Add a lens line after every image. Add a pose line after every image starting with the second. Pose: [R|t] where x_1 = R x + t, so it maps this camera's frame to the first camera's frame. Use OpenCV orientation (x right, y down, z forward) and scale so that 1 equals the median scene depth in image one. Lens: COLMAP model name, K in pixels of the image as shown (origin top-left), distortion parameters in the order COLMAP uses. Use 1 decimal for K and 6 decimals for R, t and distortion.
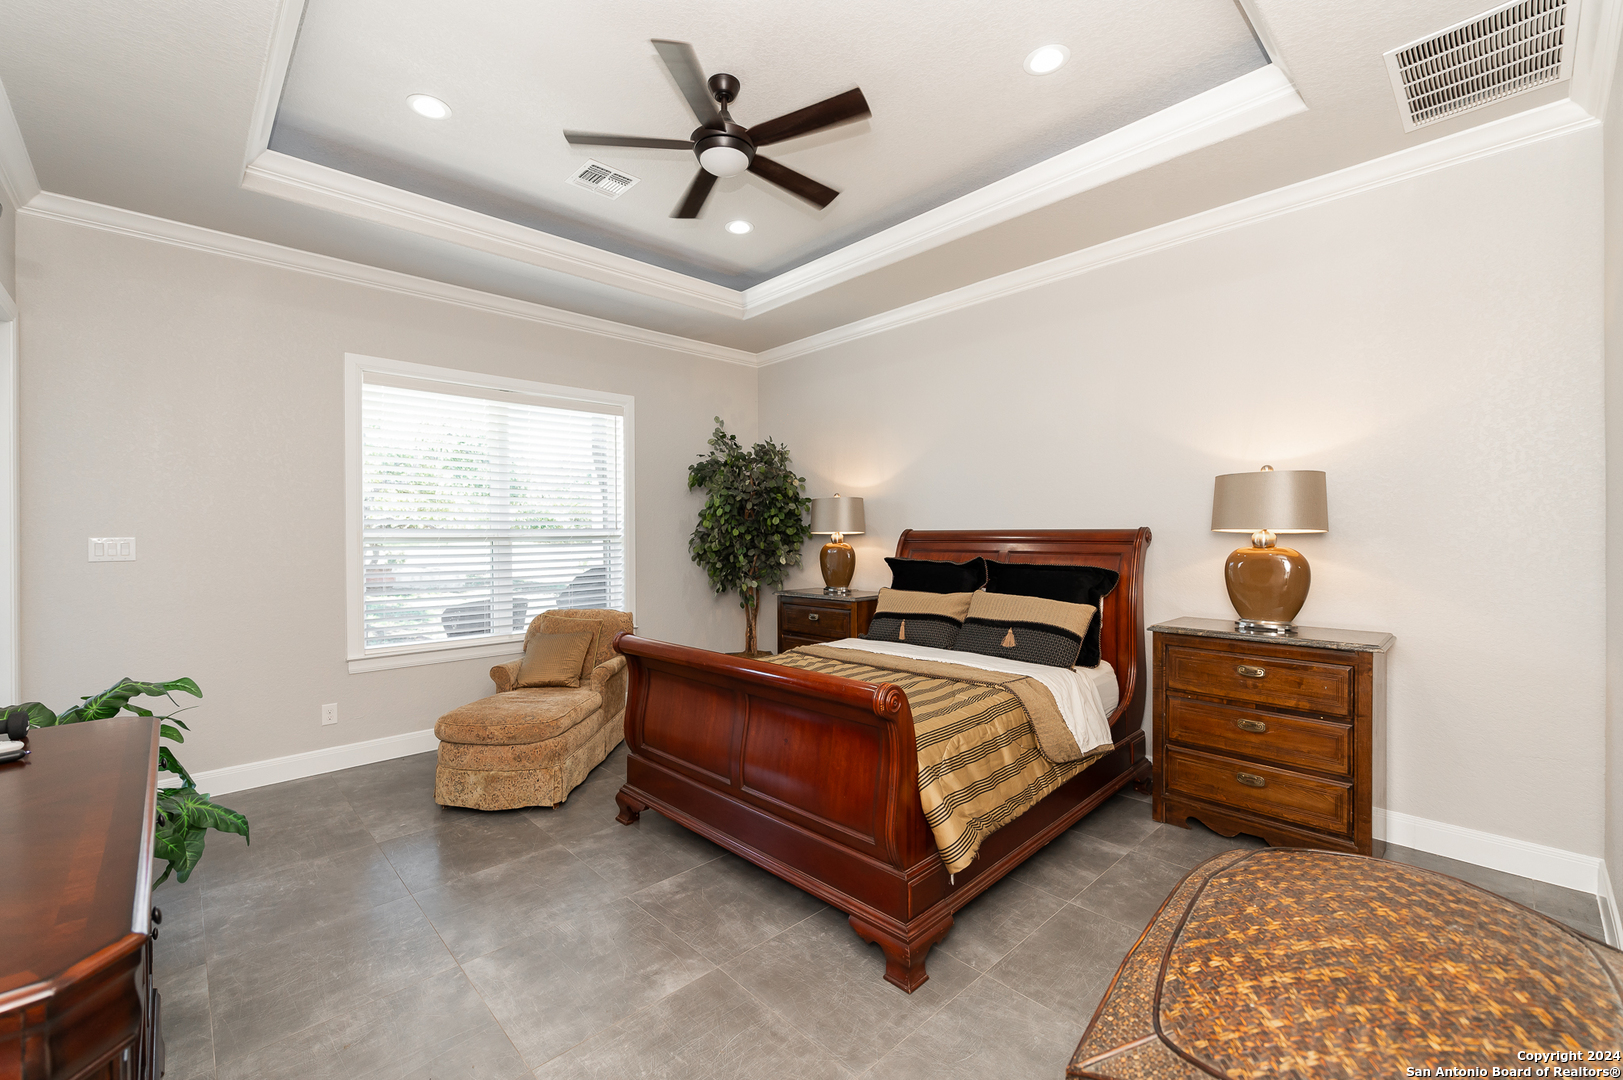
lens RADIAL K [[675.0, 0, 801.5], [0, 675.0, 535.6], [0, 0, 1]] dist [-0.001181, 0.000511]
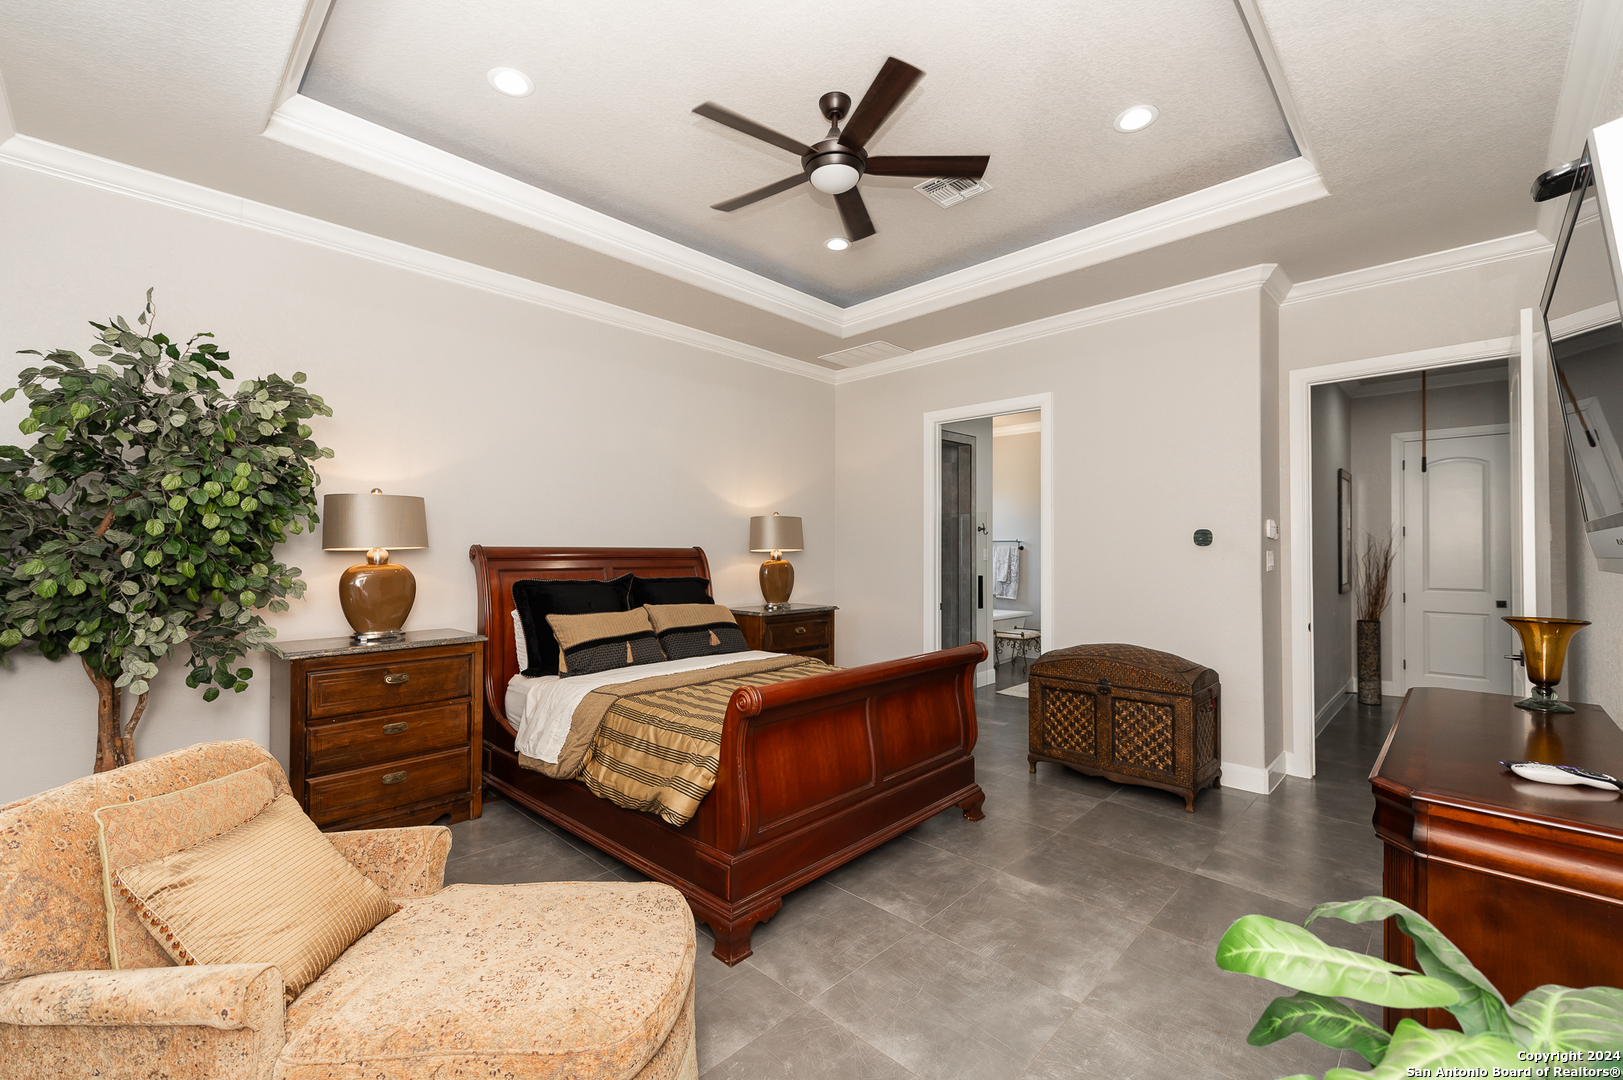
lens RADIAL K [[675.0, 0, 801.3], [0, 675.0, 547.6], [0, 0, 1]] dist [-0.001181, 0.000511]
pose [[-0.046839, 0.009454, 0.998858, -1.002983], [-0.002965, 0.999949, -0.009603, 0.001693], [-0.998898, -0.003411, -0.046809, 0.998393]]
